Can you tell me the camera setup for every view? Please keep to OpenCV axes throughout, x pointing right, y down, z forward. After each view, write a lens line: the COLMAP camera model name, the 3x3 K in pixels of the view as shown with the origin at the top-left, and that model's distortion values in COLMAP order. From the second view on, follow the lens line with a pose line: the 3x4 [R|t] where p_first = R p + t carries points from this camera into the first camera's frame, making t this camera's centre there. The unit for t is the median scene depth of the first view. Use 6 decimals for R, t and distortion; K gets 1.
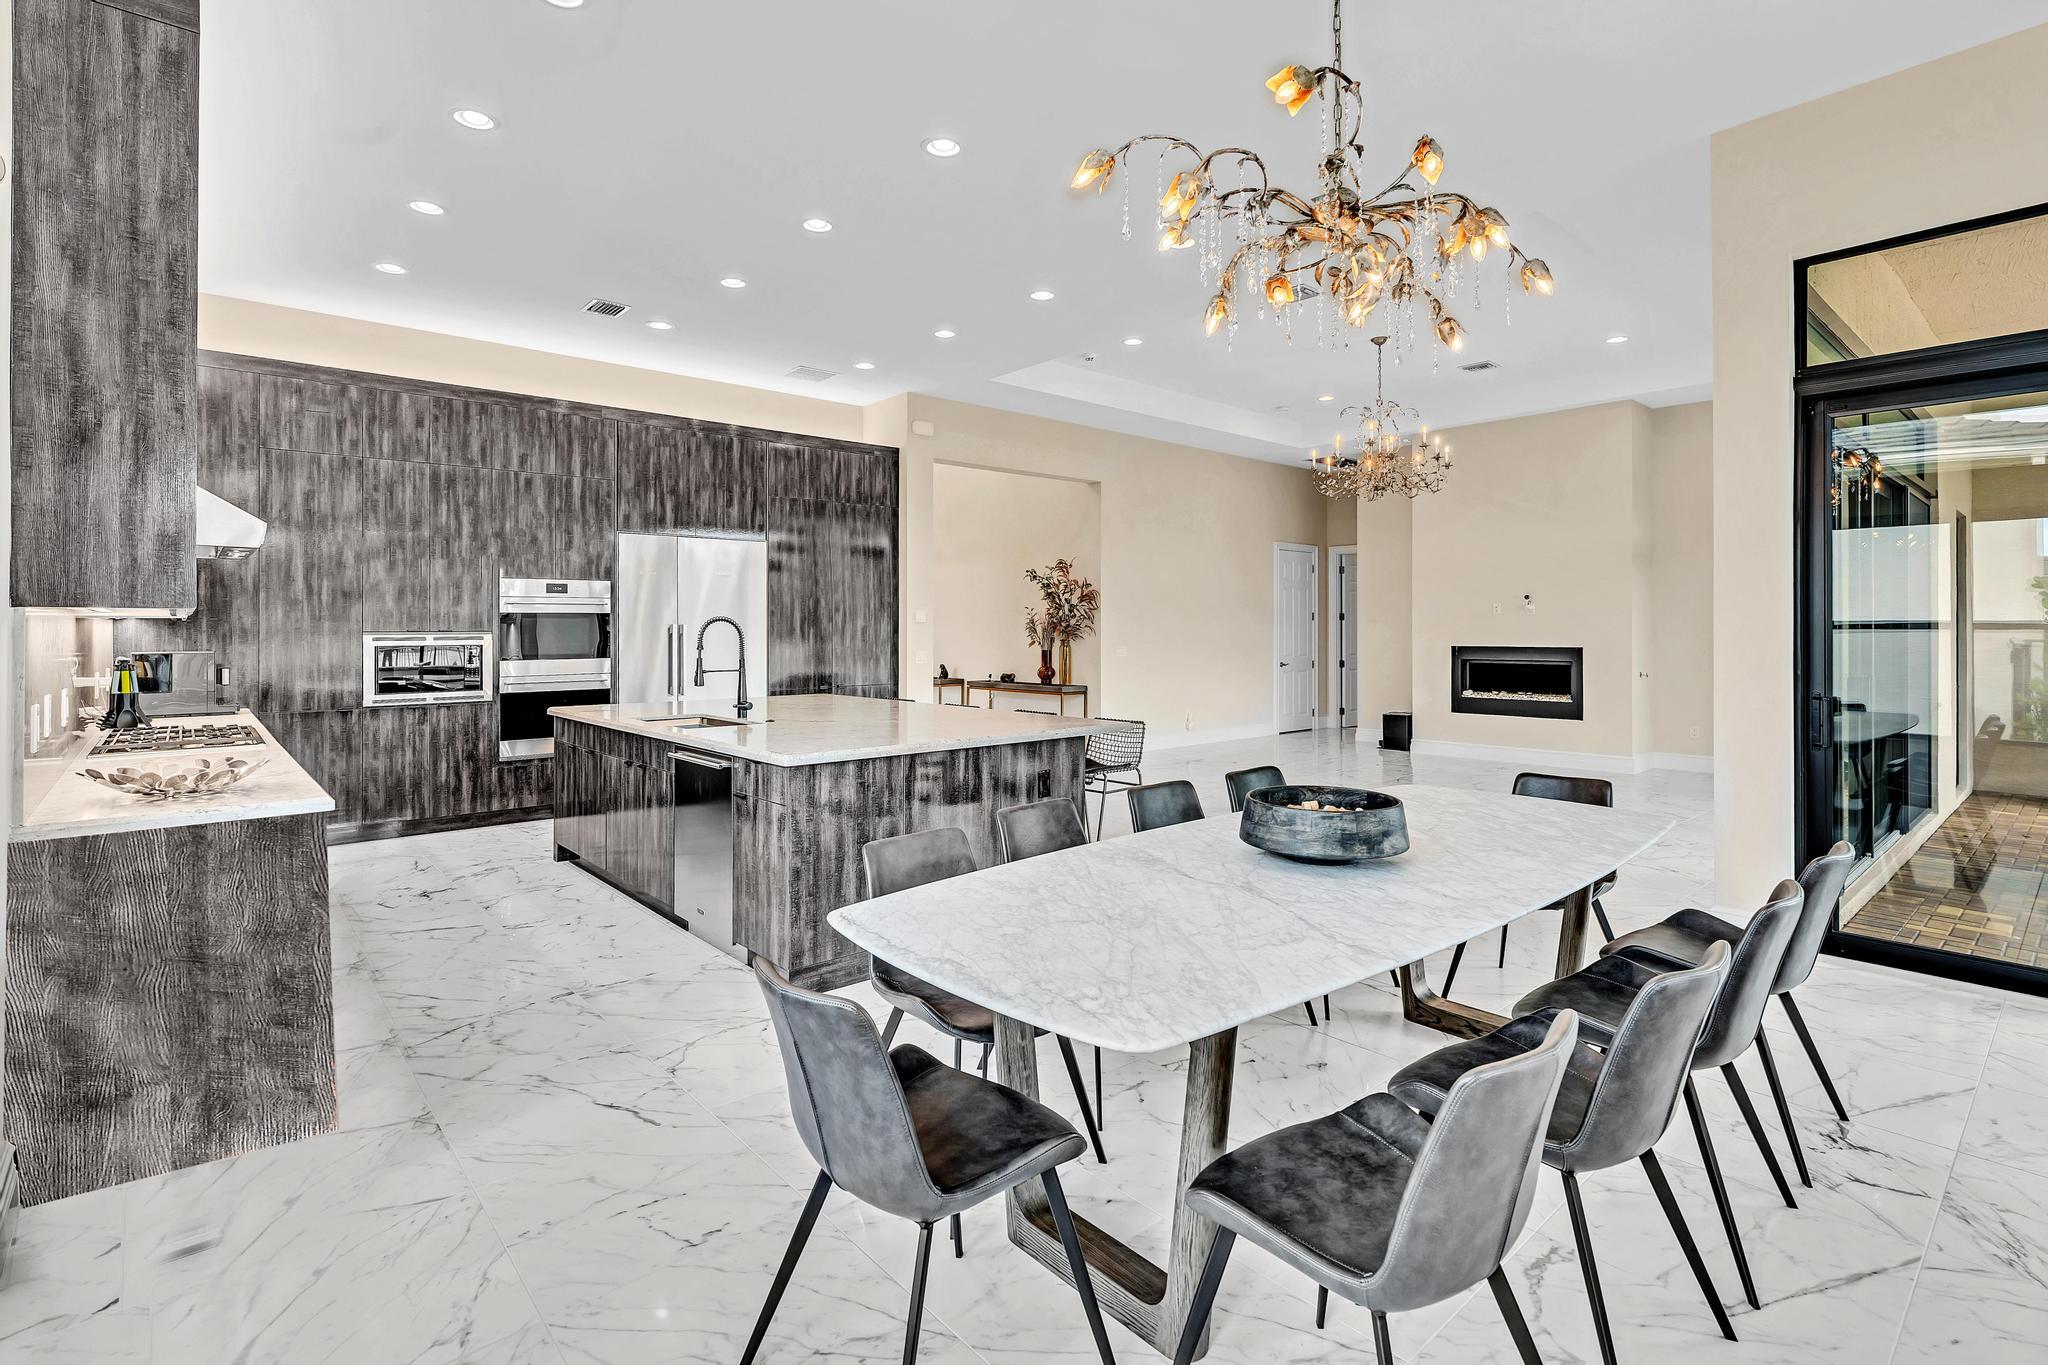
lens RADIAL K [[968.8, 0, 1016.3], [0, 968.8, 623.8], [0, 0, 1]] dist [-0.005162, 0.000969]
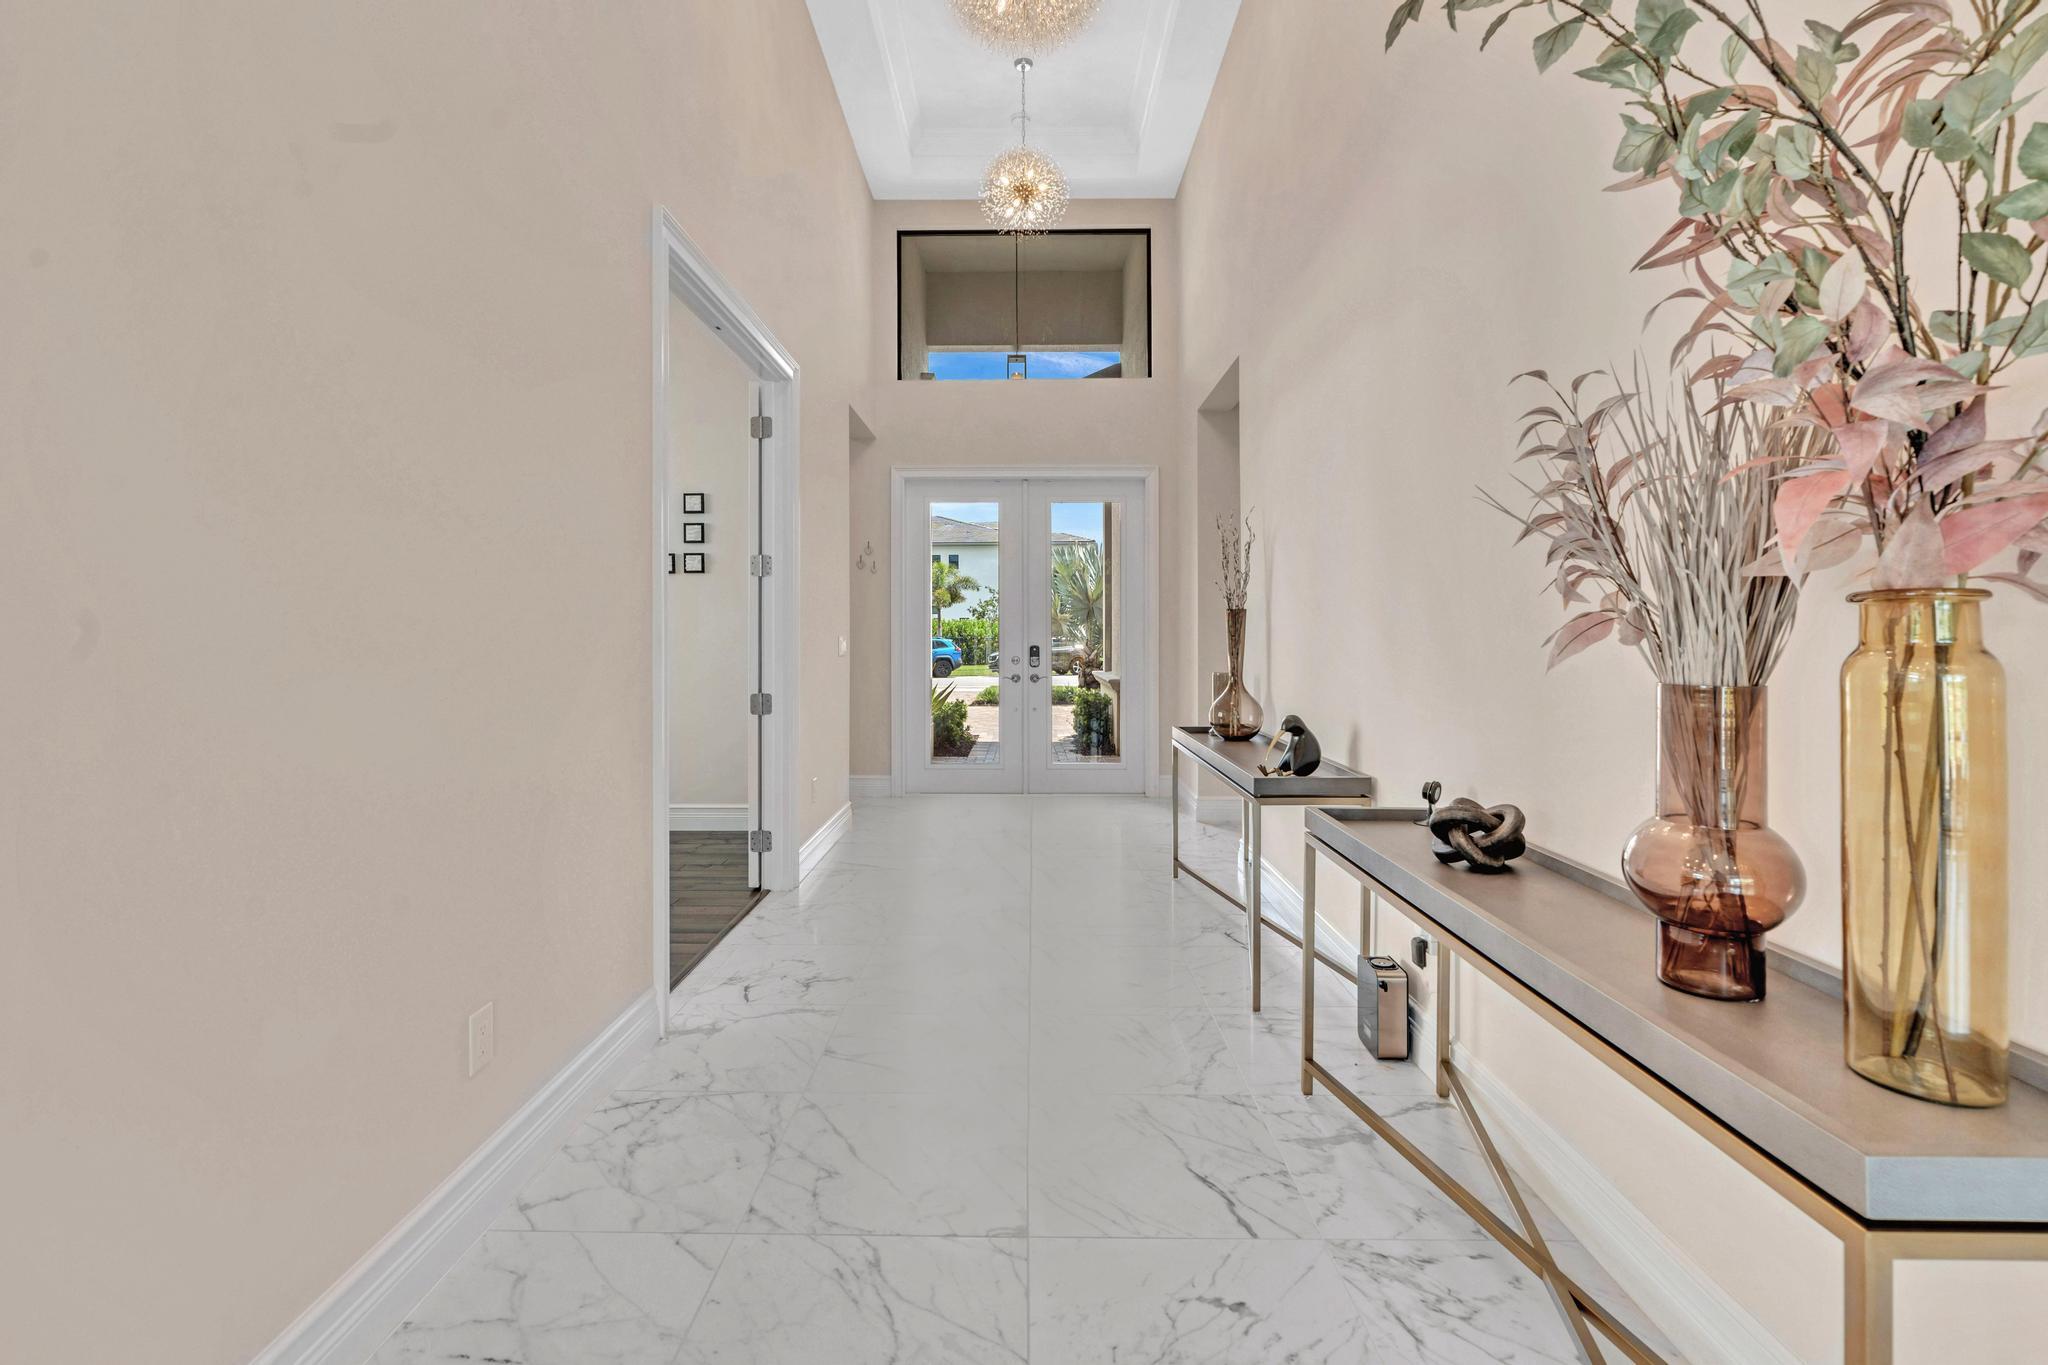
lens RADIAL K [[941.4, 0, 1010.4], [0, 941.4, 622.4], [0, 0, 1]] dist [-0.003902, 0.000439]
pose [[0.743050, -0.007132, -0.669198, 0.066966], [0.003312, 0.999970, -0.006981, 0.029564], [0.669228, 0.002971, 0.743052, 1.267541]]
